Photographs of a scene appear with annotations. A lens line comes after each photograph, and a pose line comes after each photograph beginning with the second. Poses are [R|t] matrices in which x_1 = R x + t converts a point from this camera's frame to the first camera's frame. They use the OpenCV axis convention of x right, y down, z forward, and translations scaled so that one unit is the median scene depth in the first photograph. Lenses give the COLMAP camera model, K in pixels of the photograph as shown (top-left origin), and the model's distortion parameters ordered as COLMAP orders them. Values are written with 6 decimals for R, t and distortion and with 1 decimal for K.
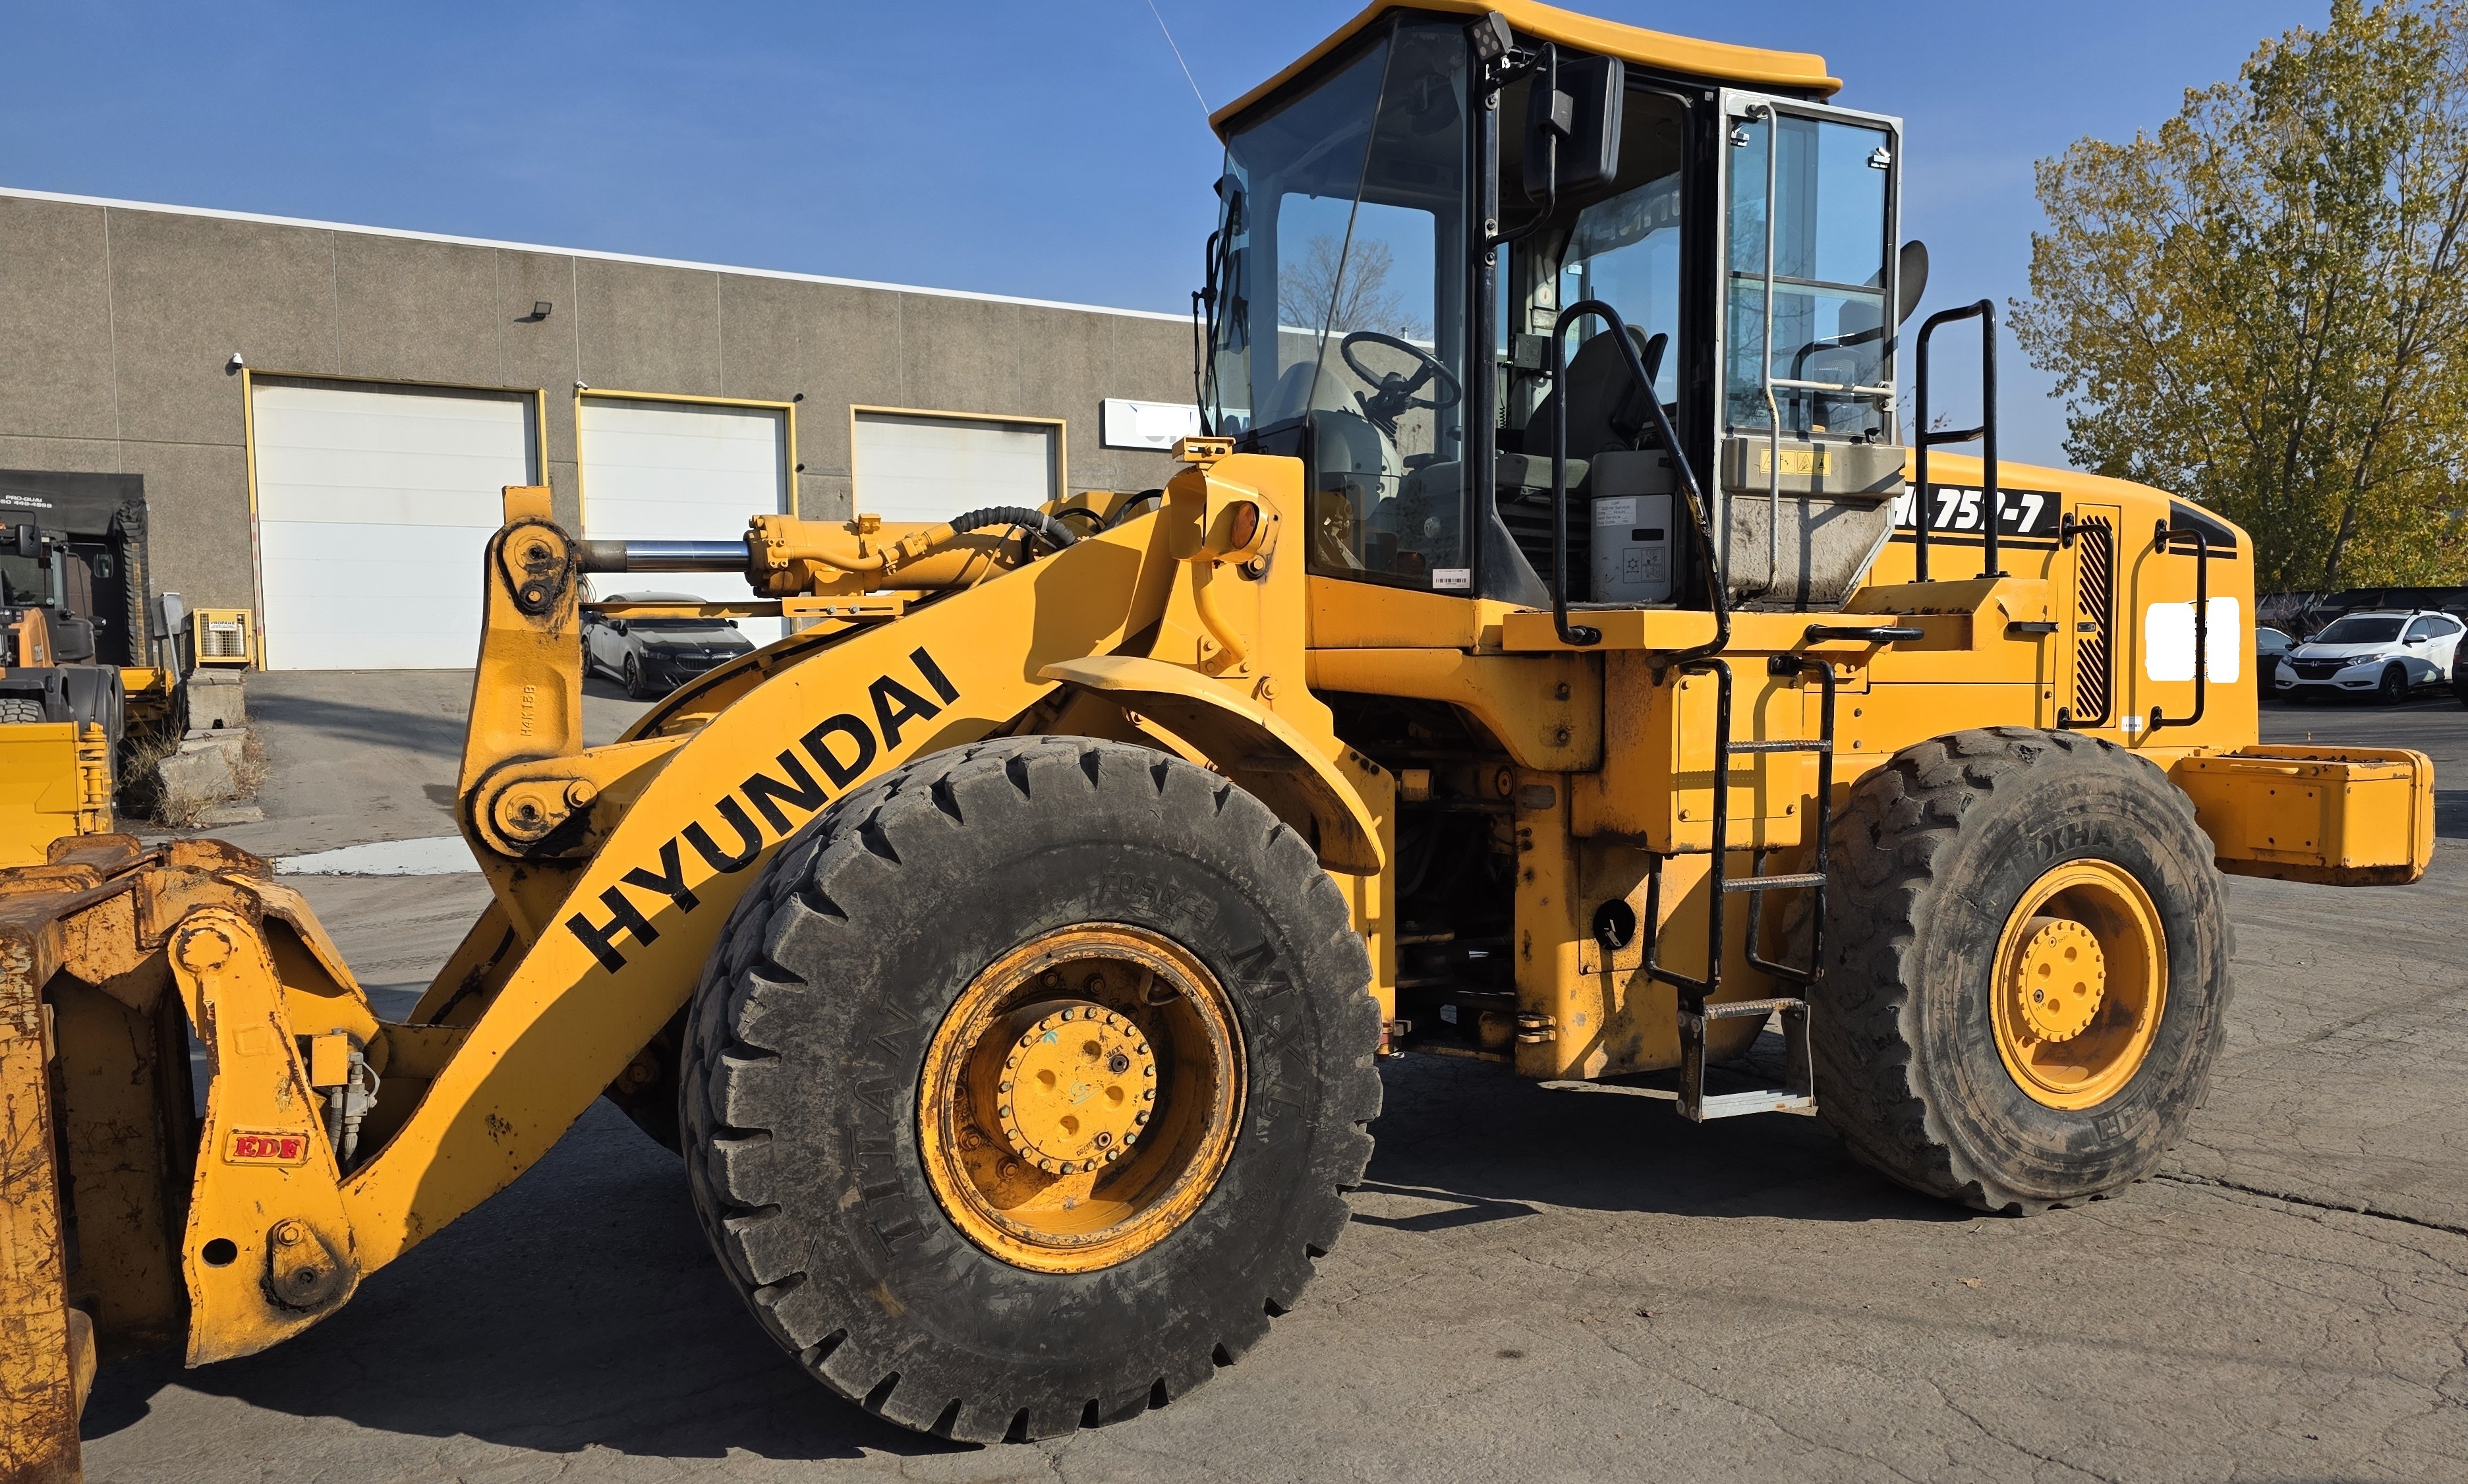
lens RADIAL K [[1745.4, 0, 1321.3], [0, 1745.4, 773.6], [0, 0, 1]] dist [0.089724, -0.107620]
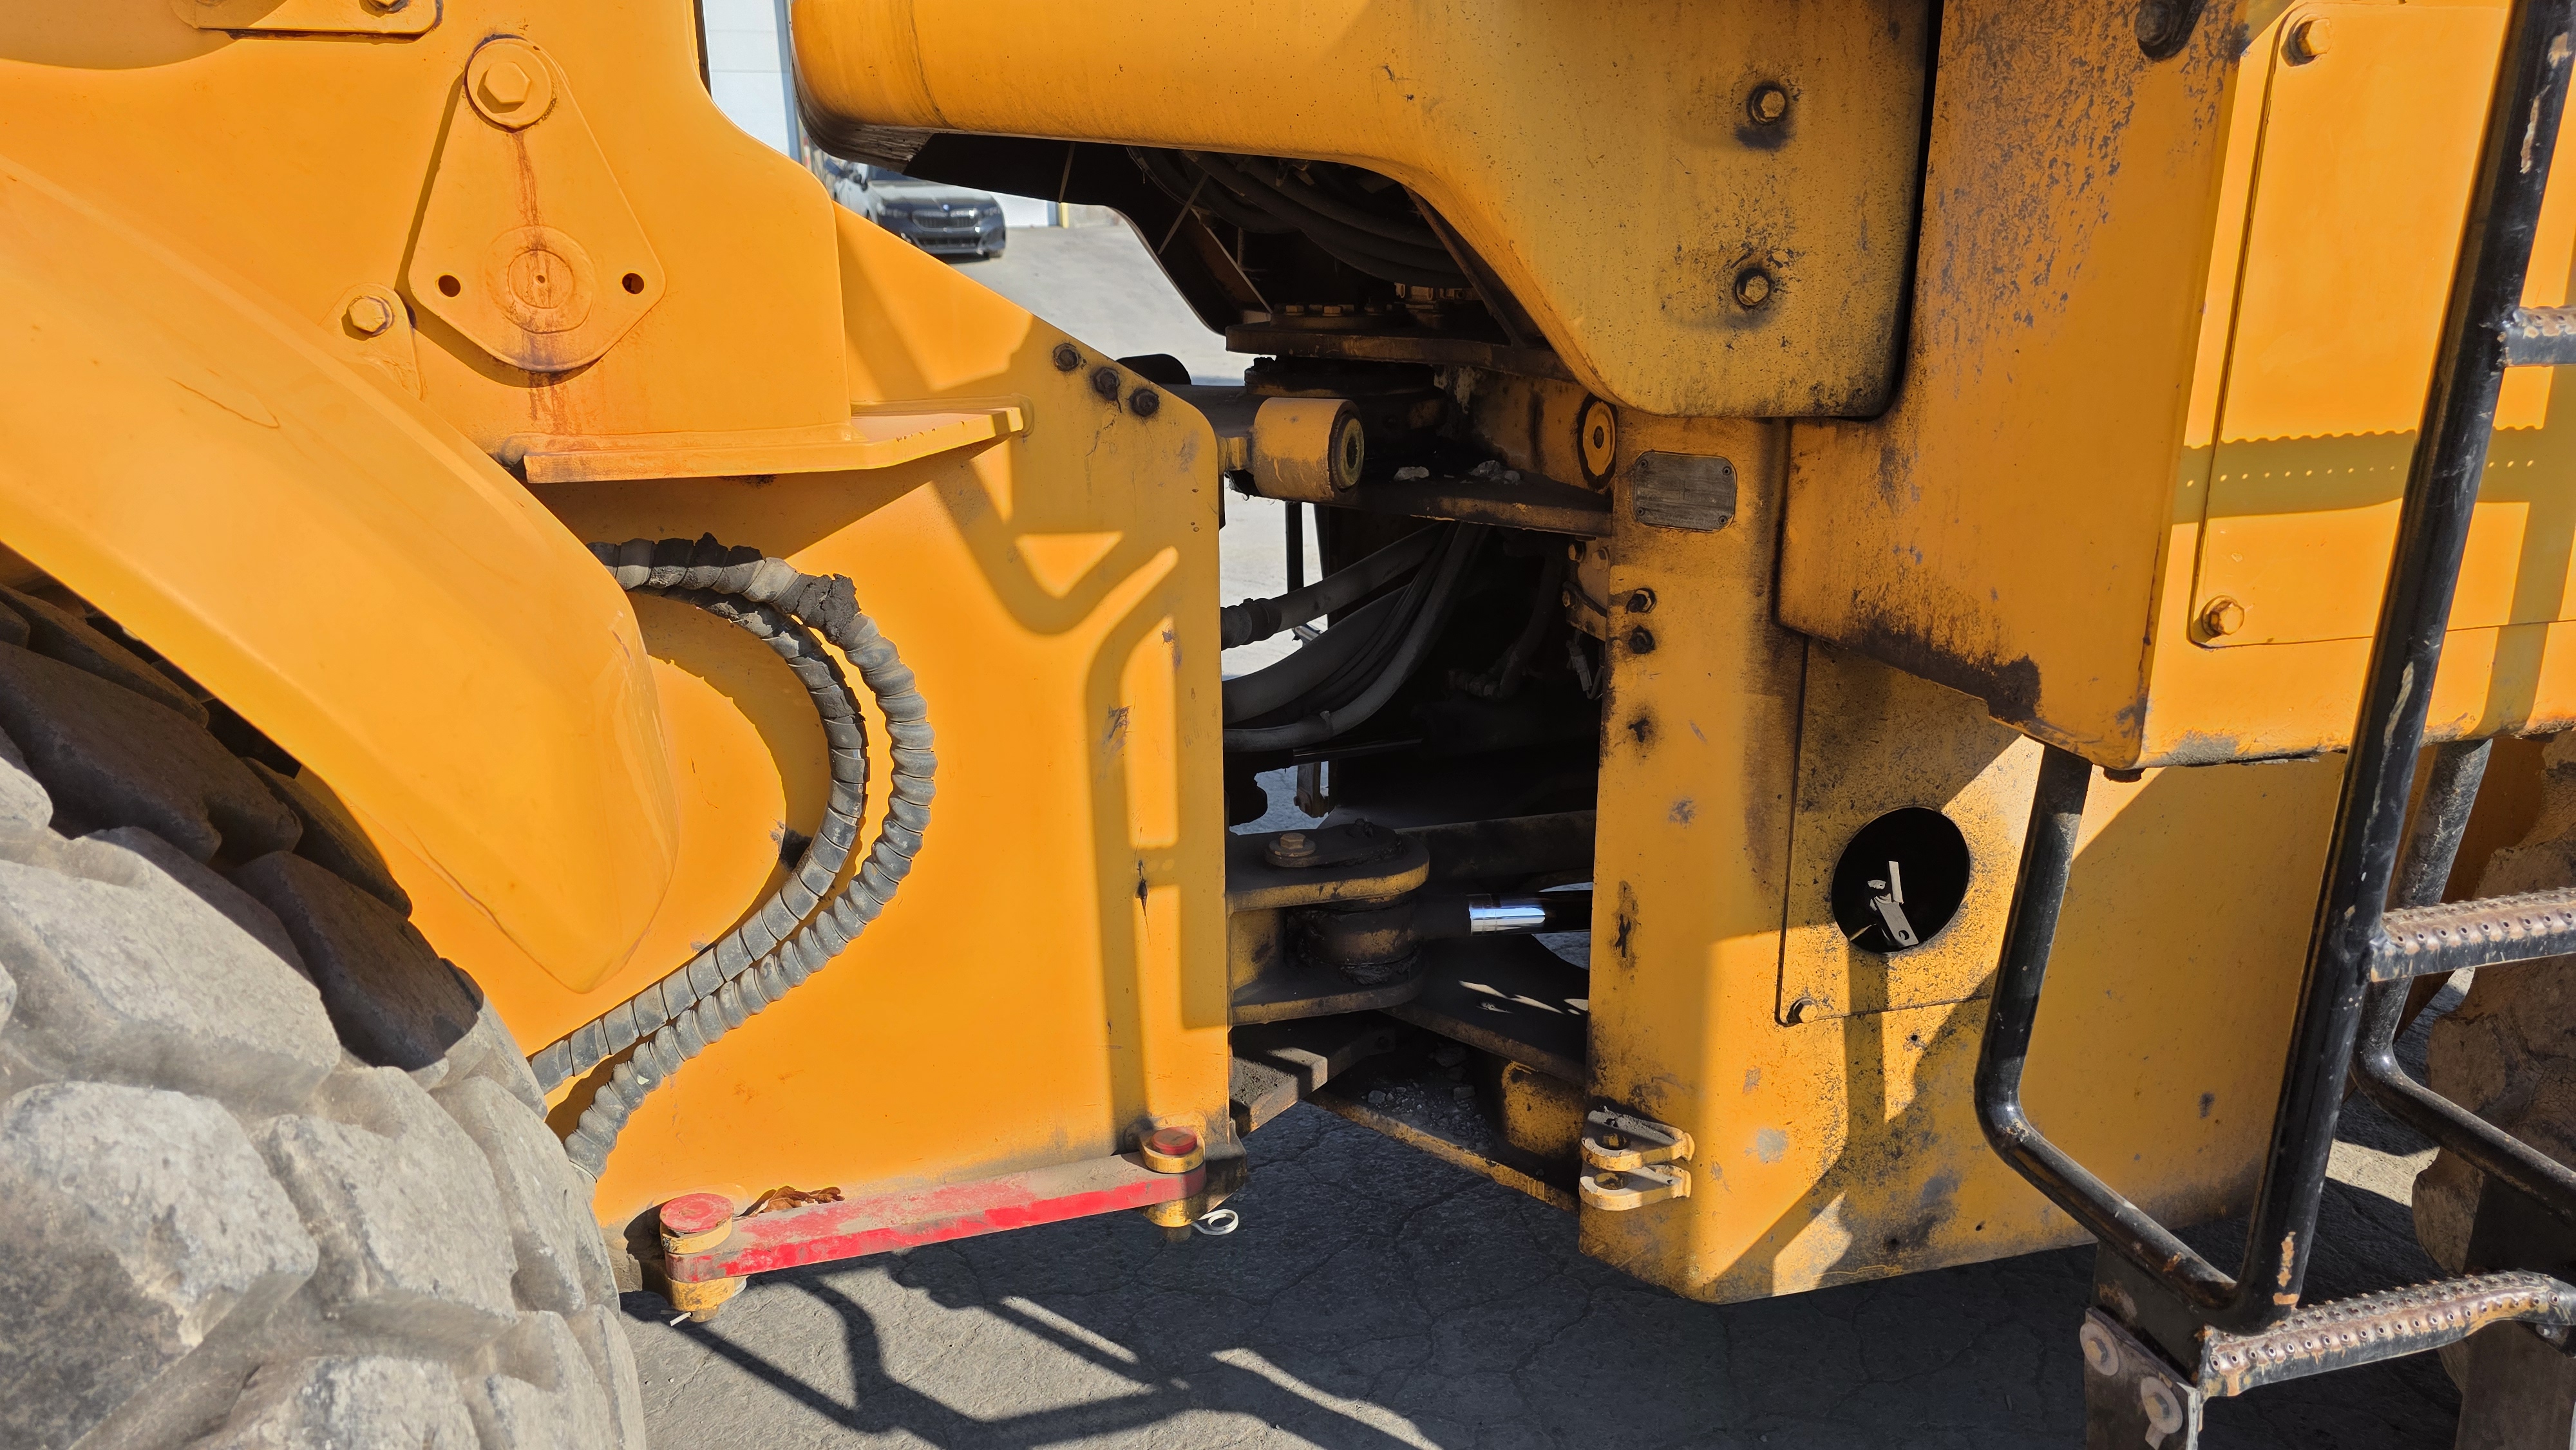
lens RADIAL K [[1719.9, 0, 1278.8], [0, 1719.9, 763.3], [0, 0, 1]] dist [0.055990, -0.044863]
pose [[0.976349, 0.056460, -0.208696, 0.127222], [-0.005854, 0.971849, 0.235531, -0.012856], [0.216119, -0.228739, 0.949195, 0.711669]]
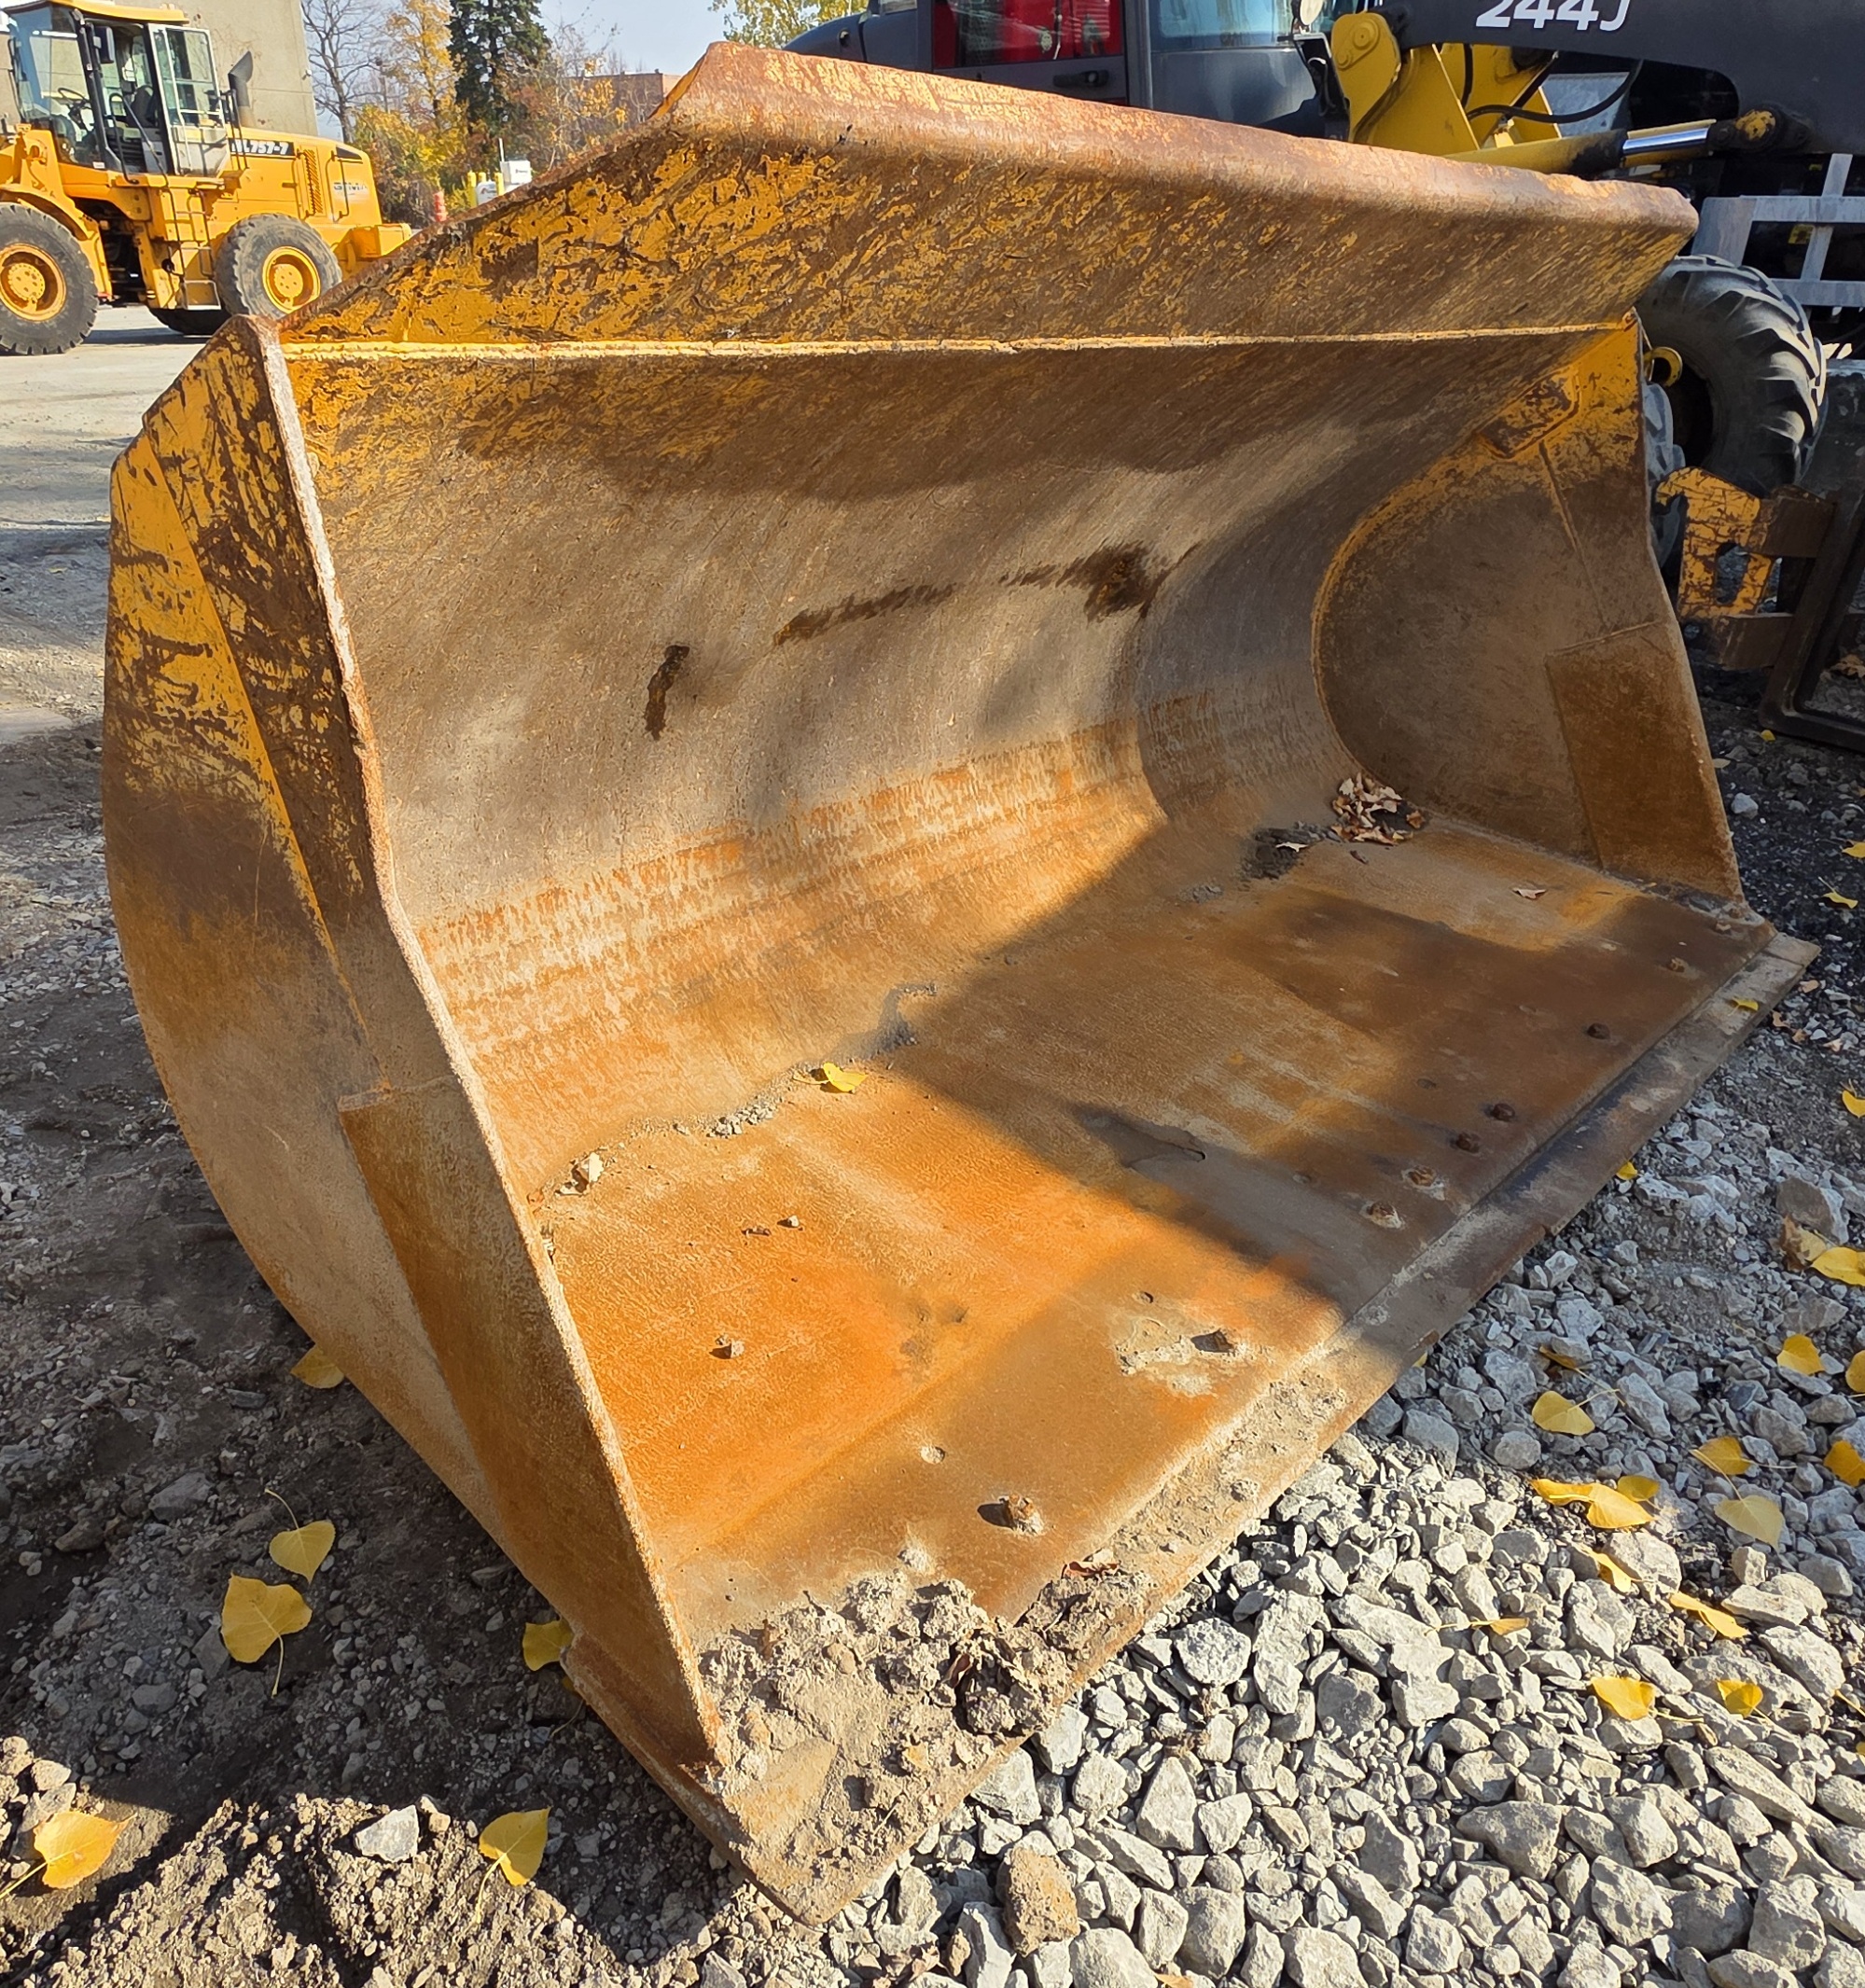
lens RADIAL K [[1424.5, 0, 851.6], [0, 1424.5, 947.5], [0, 0, 1]] dist [0.002335, 0.002600]
pose [[0.923673, -0.165101, 0.345789, 0.238089], [0.017377, 0.919535, 0.392624, 0.280854], [-0.382788, -0.356648, 0.852218, -3.072890]]
